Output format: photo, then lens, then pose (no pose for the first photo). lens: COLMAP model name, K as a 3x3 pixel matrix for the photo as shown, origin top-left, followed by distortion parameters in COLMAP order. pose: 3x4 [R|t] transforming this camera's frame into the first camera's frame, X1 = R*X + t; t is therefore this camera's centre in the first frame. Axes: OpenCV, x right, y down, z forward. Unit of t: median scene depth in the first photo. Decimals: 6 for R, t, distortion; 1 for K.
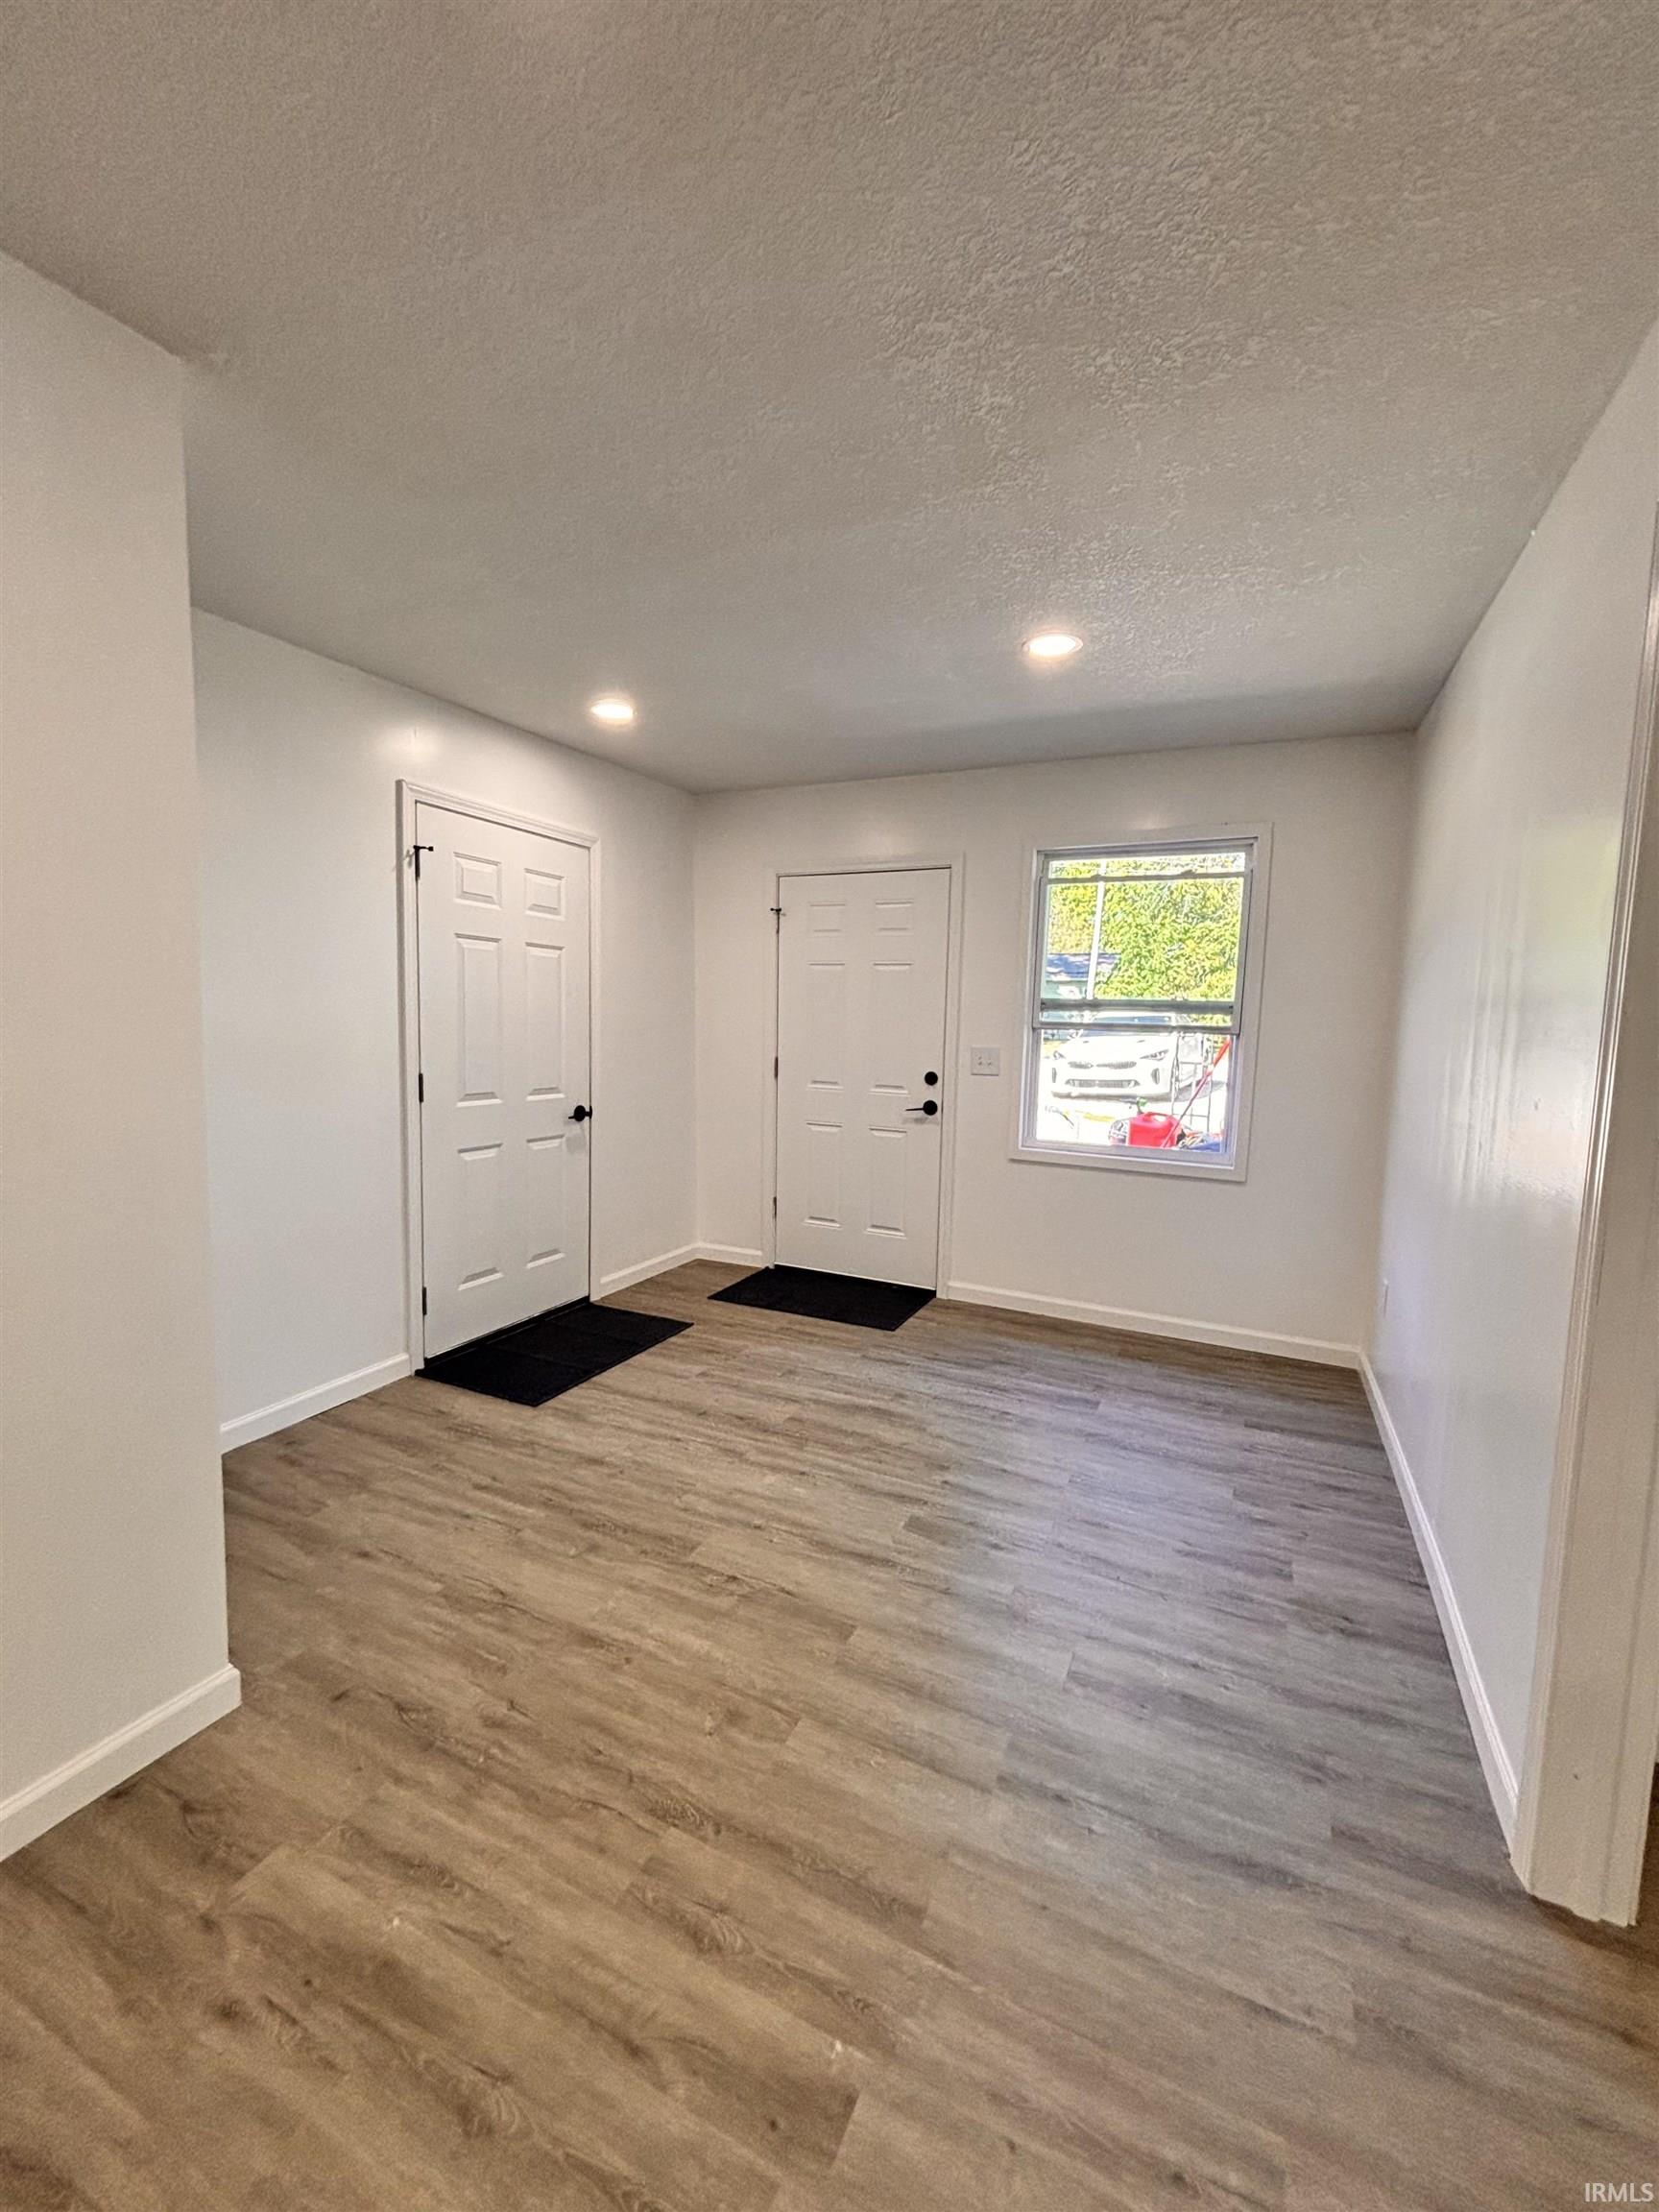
lens RADIAL K [[898.7, 0, 835.1], [0, 898.7, 1101.2], [0, 0, 1]] dist [-0.007681, 0.005711]
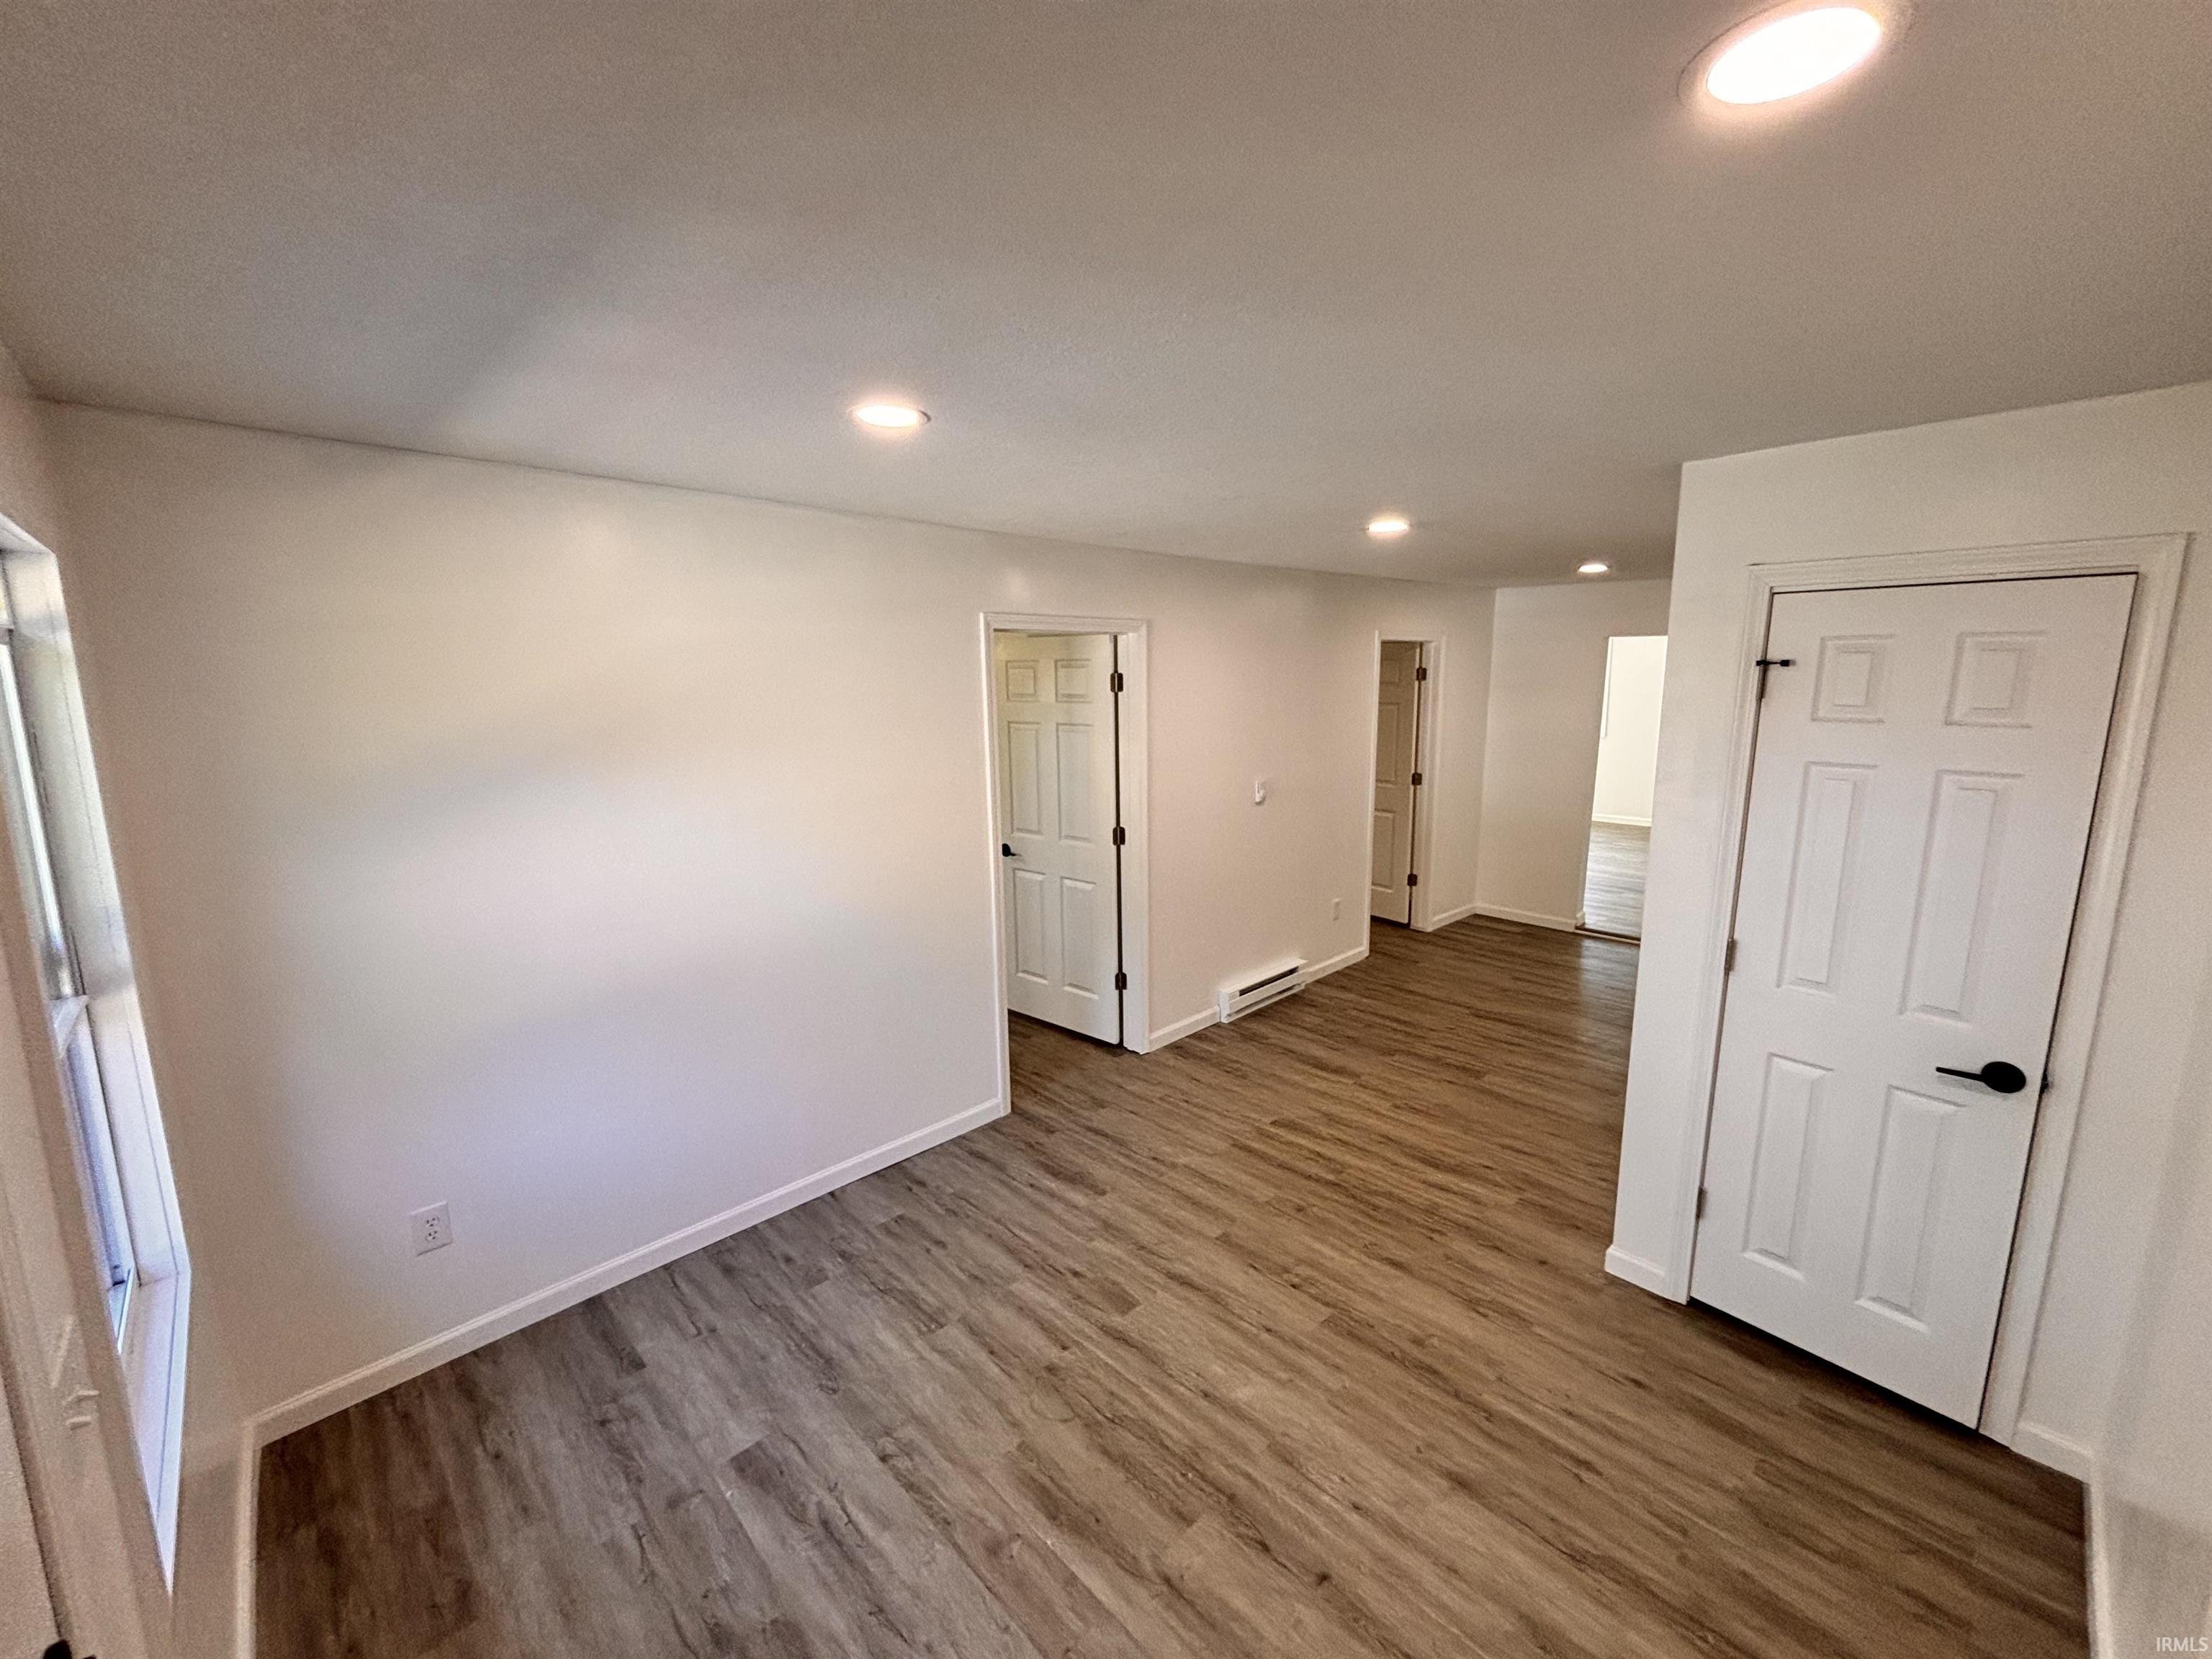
lens RADIAL K [[898.7, 0, 1106.0], [0, 898.7, 829.5], [0, 0, 1]] dist [-0.007681, 0.005711]
pose [[-0.933682, -0.075784, 0.349991, -0.234185], [0.026280, 0.960215, 0.278024, -0.414315], [-0.357137, 0.268784, -0.894544, 1.854378]]
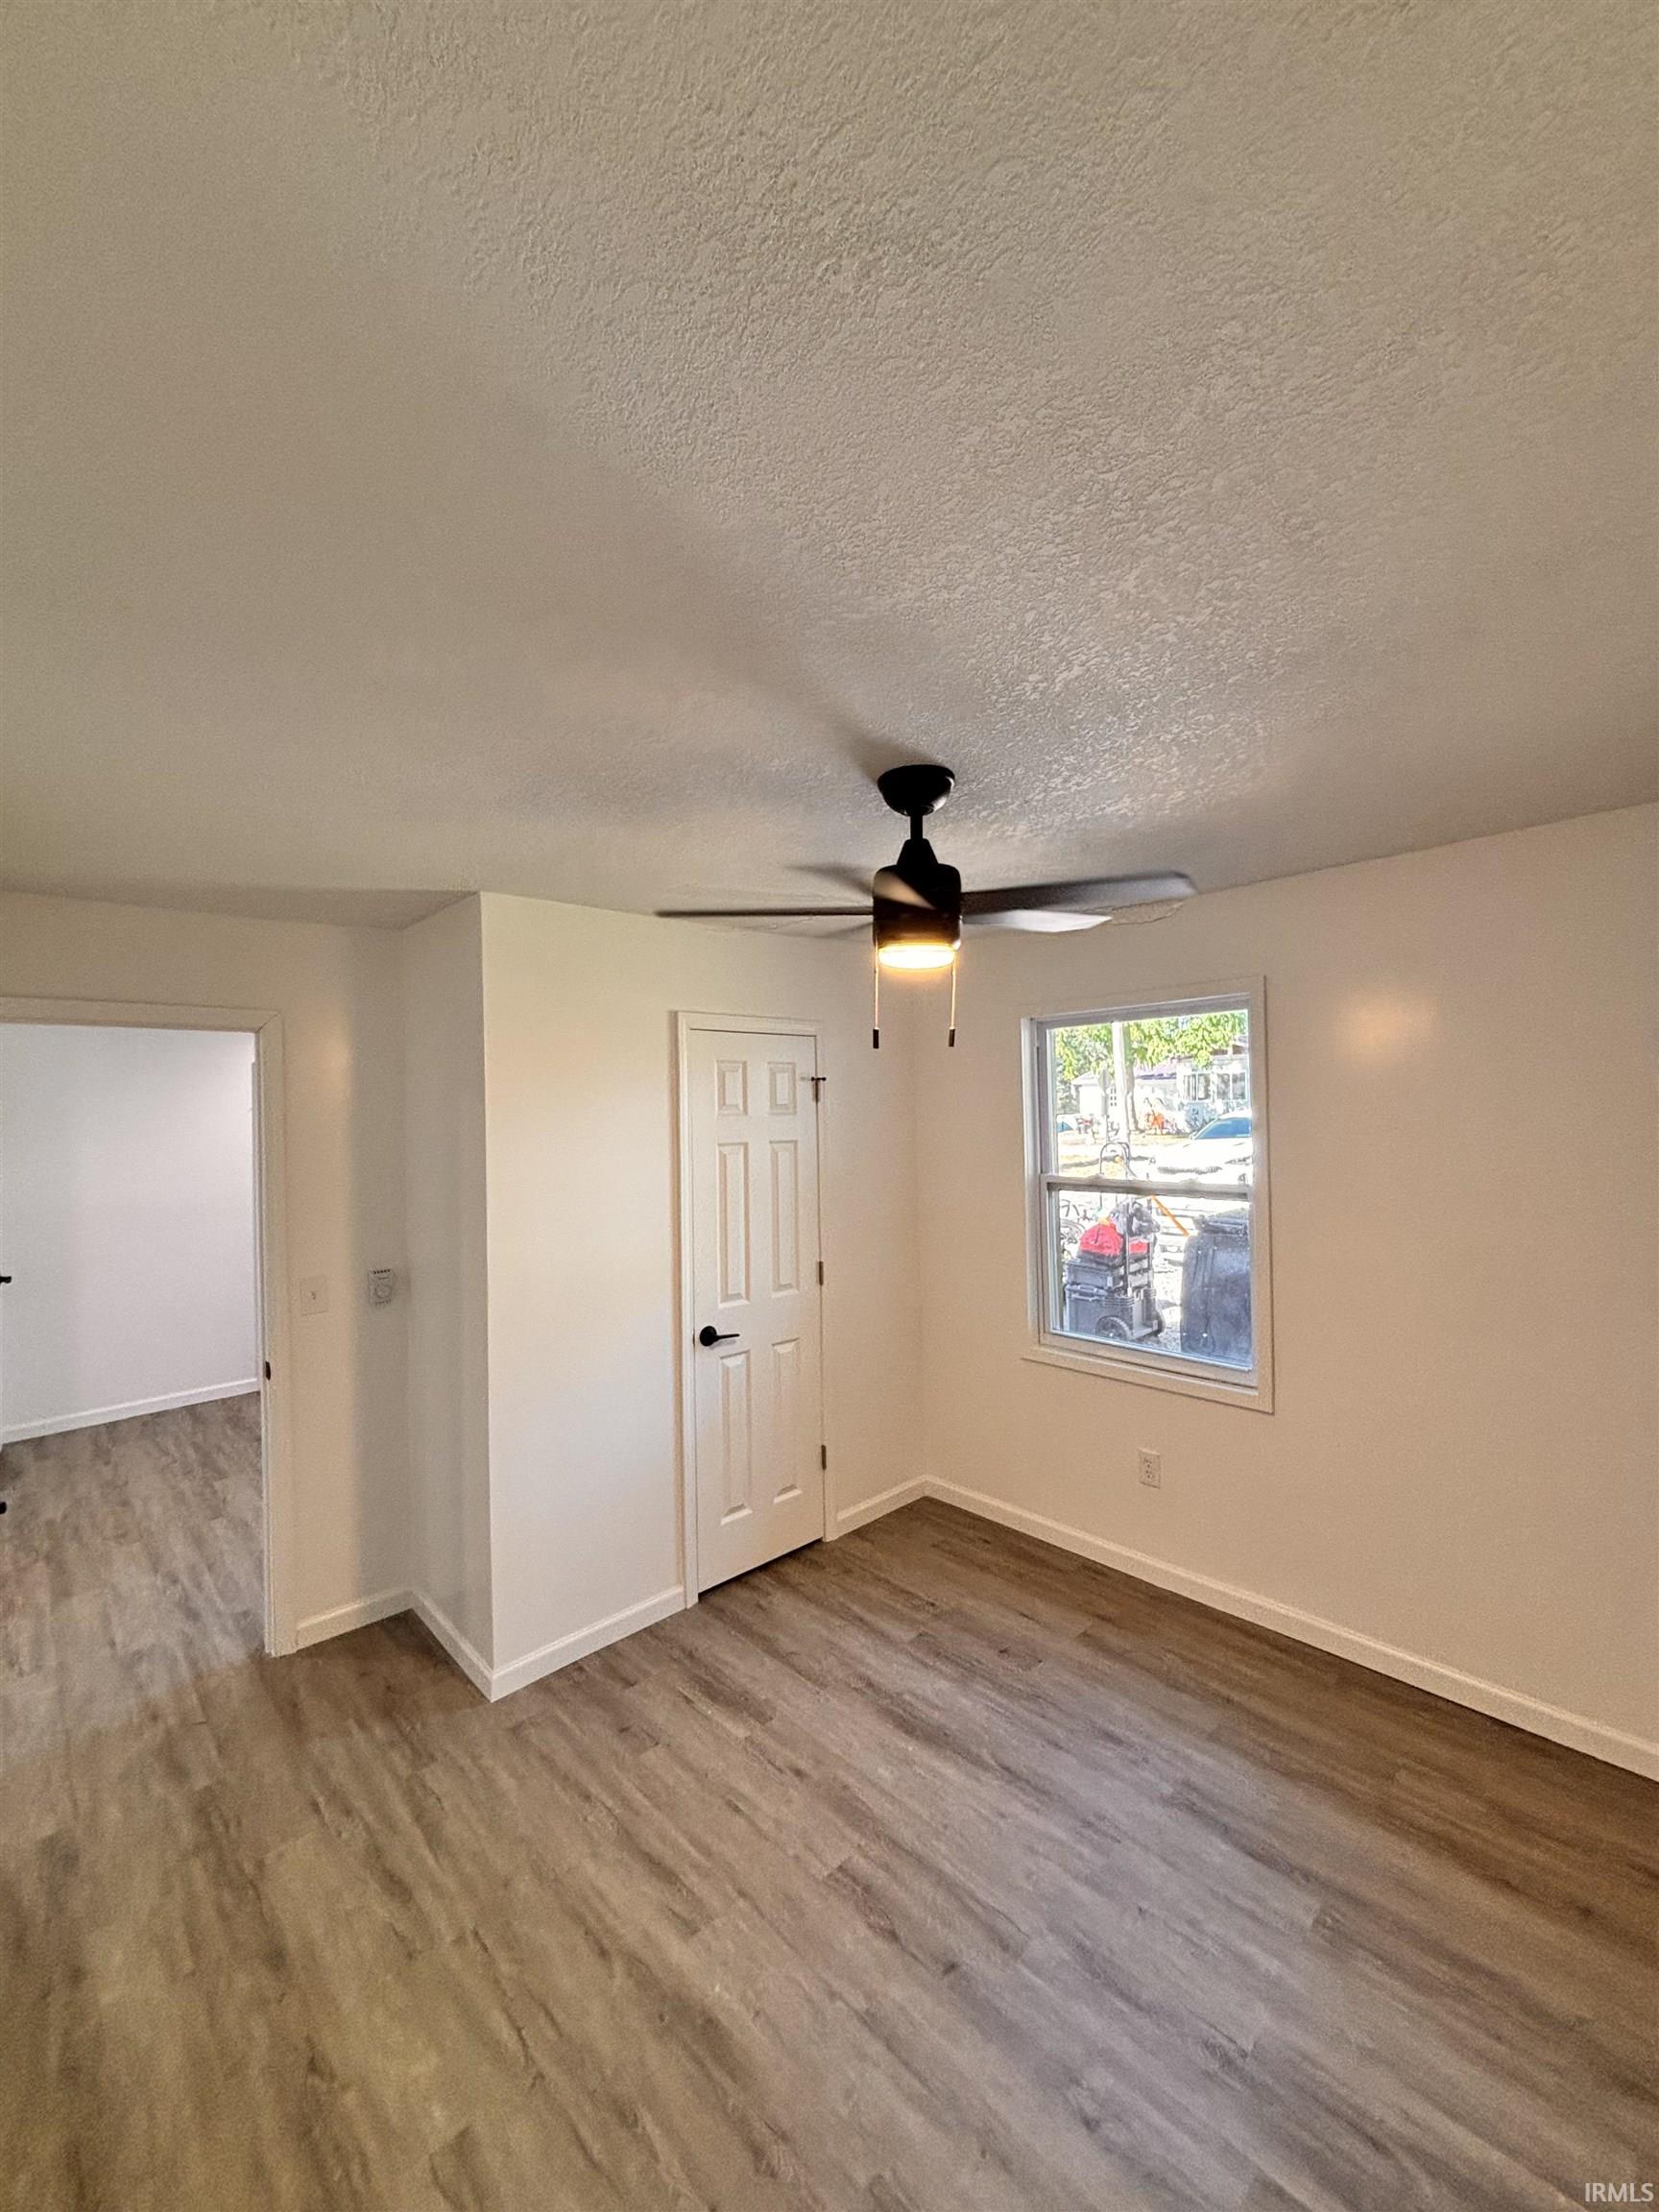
lens RADIAL K [[898.7, 0, 835.1], [0, 898.7, 1101.2], [0, 0, 1]] dist [-0.007681, 0.005711]
pose [[0.927833, -0.042301, -0.370589, 1.707157], [0.005002, 0.994870, -0.101036, -0.101741], [0.372962, 0.091891, 0.923285, -0.341024]]
